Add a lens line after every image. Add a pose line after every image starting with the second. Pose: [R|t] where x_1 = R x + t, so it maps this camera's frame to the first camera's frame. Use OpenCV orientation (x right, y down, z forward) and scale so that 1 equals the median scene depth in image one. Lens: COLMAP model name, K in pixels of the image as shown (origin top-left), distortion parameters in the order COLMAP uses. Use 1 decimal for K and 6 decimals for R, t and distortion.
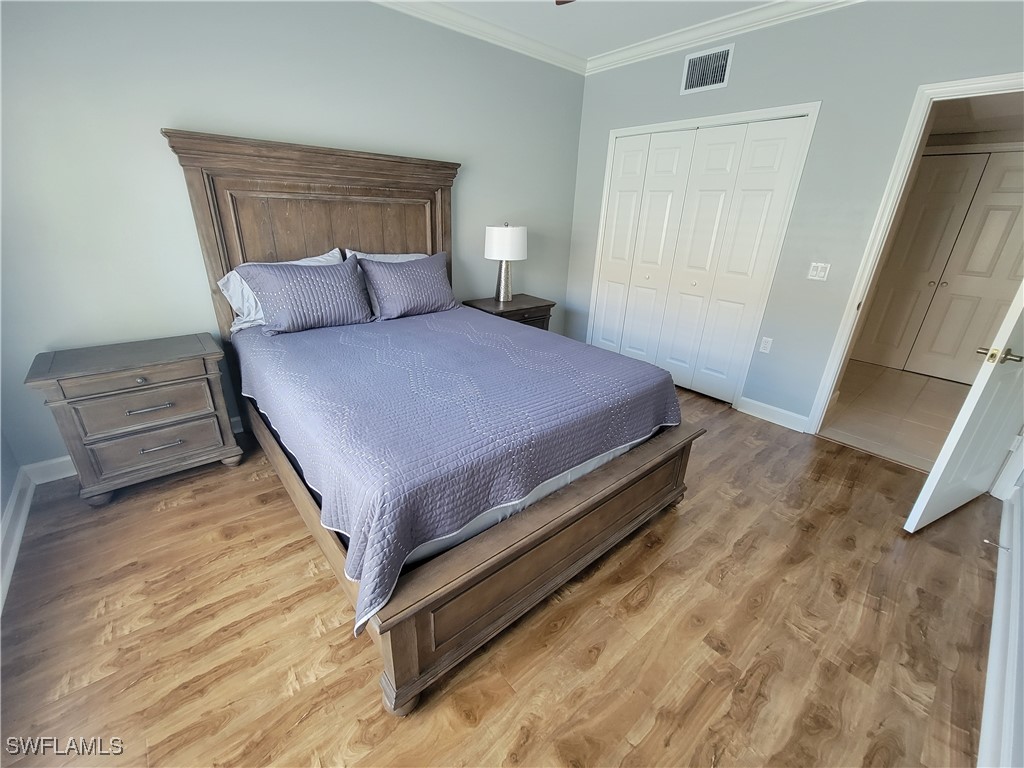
lens RADIAL K [[422.2, 0, 520.1], [0, 422.2, 388.9], [0, 0, 1]] dist [-0.001633, -0.000013]
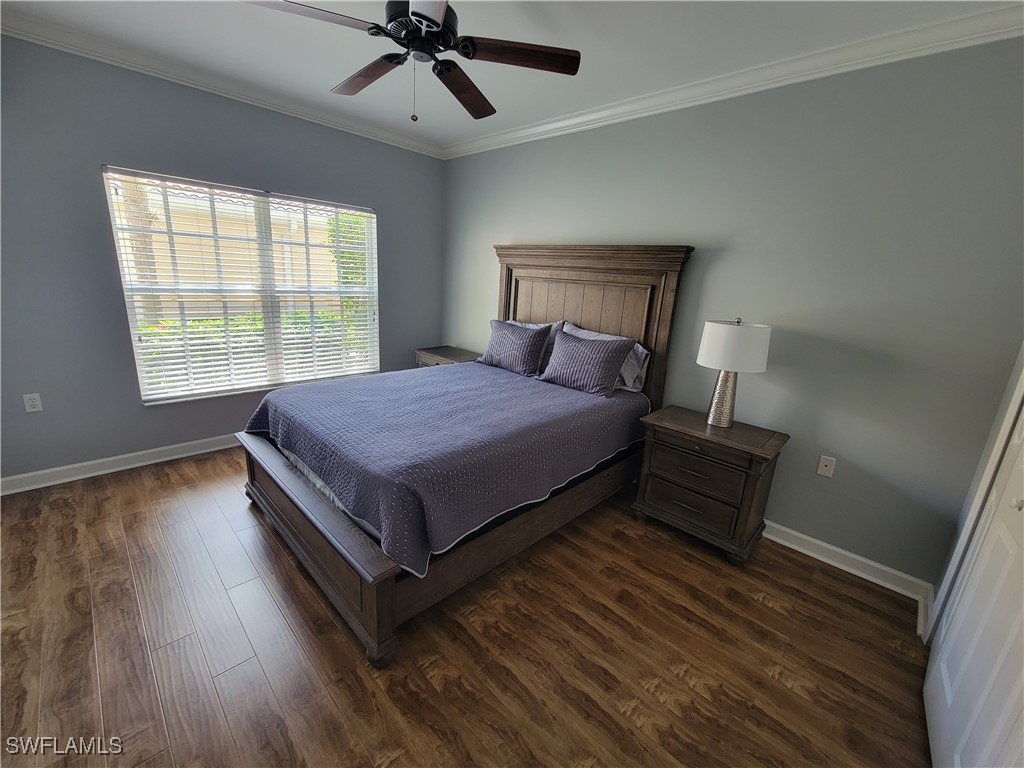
lens RADIAL K [[422.2, 0, 520.1], [0, 422.2, 388.9], [0, 0, 1]] dist [-0.001633, -0.000013]
pose [[0.084246, 0.256083, -0.962977, 0.930577], [-0.421962, 0.884652, 0.198339, -0.398824], [0.902691, 0.389631, 0.182585, 0.848026]]
